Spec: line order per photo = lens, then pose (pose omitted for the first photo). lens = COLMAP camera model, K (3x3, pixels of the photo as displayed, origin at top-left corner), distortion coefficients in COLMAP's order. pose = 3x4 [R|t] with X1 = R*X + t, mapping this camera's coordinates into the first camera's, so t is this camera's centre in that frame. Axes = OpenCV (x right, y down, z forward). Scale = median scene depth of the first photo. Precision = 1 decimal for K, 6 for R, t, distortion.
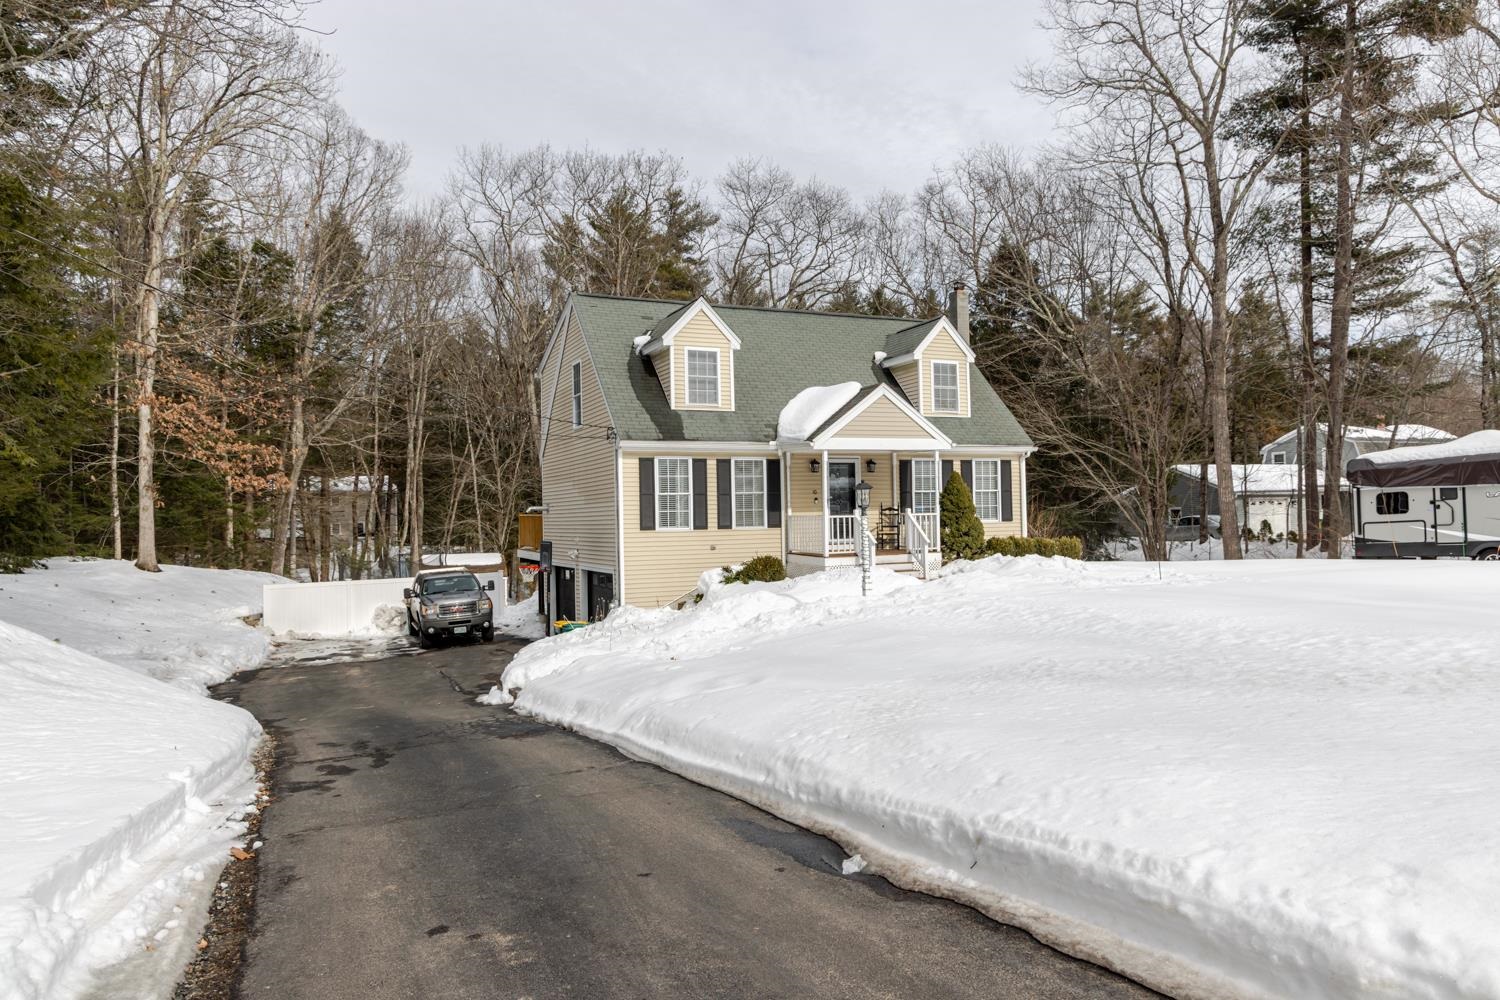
lens RADIAL K [[990.8, 0, 785.5], [0, 990.8, 506.4], [0, 0, 1]] dist [-0.002008, 0.002628]
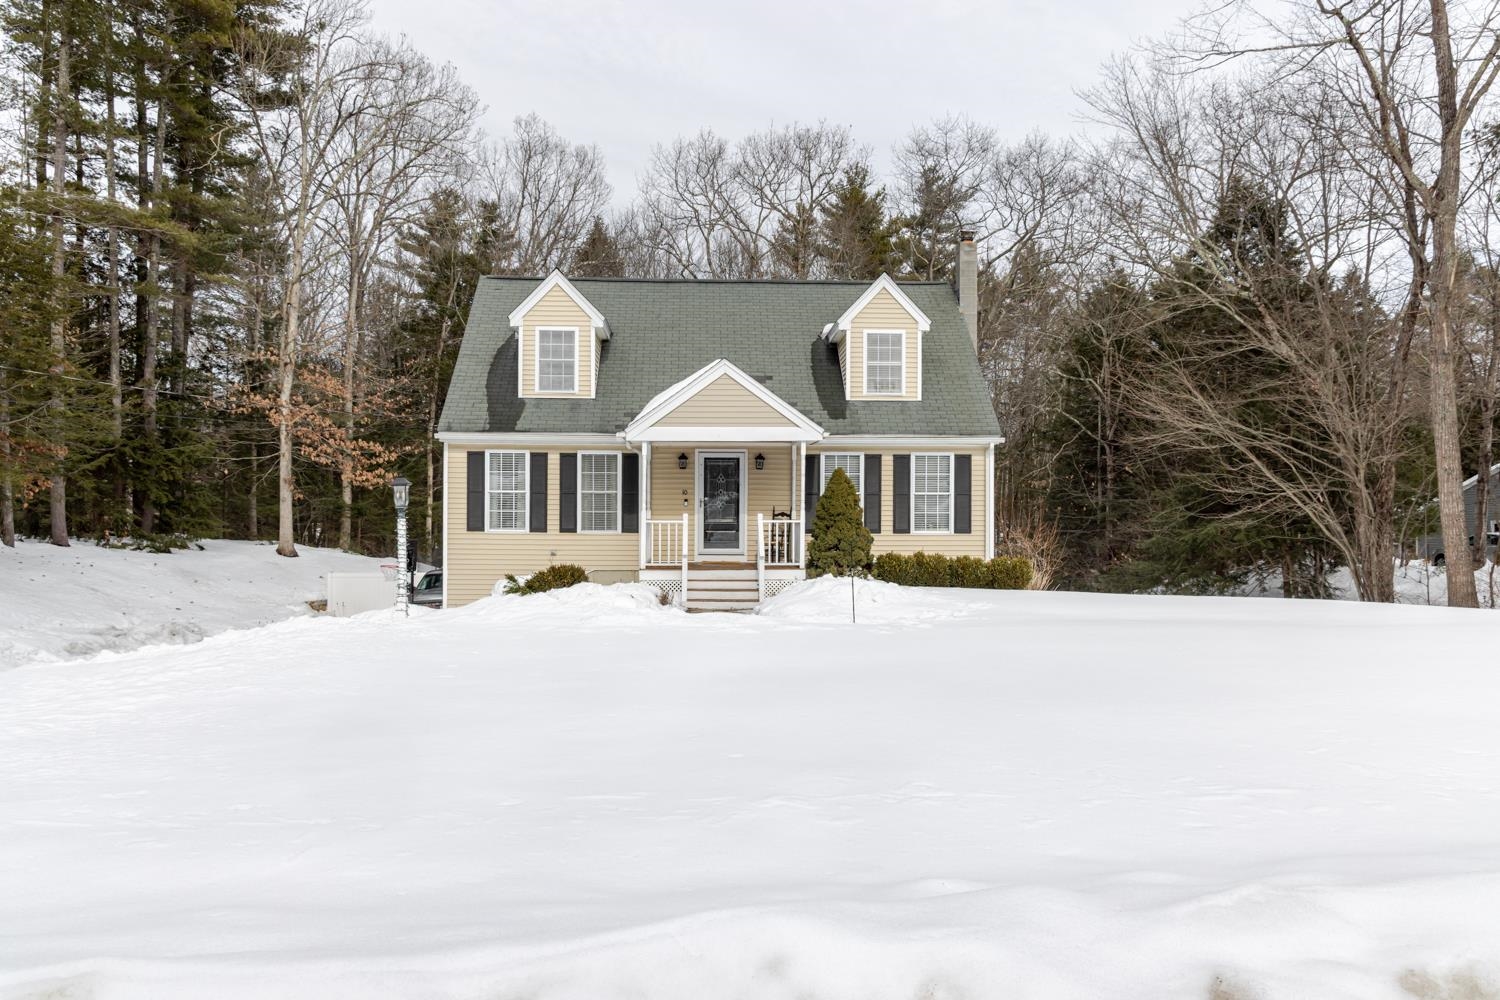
lens RADIAL K [[1032.8, 0, 732.7], [0, 1032.8, 516.3], [0, 0, 1]] dist [0.013589, -0.004307]
pose [[0.921816, 0.022686, -0.386963, 0.417938], [-0.018480, 0.999723, 0.014586, -0.007226], [0.387187, -0.006294, 0.921980, 0.202223]]
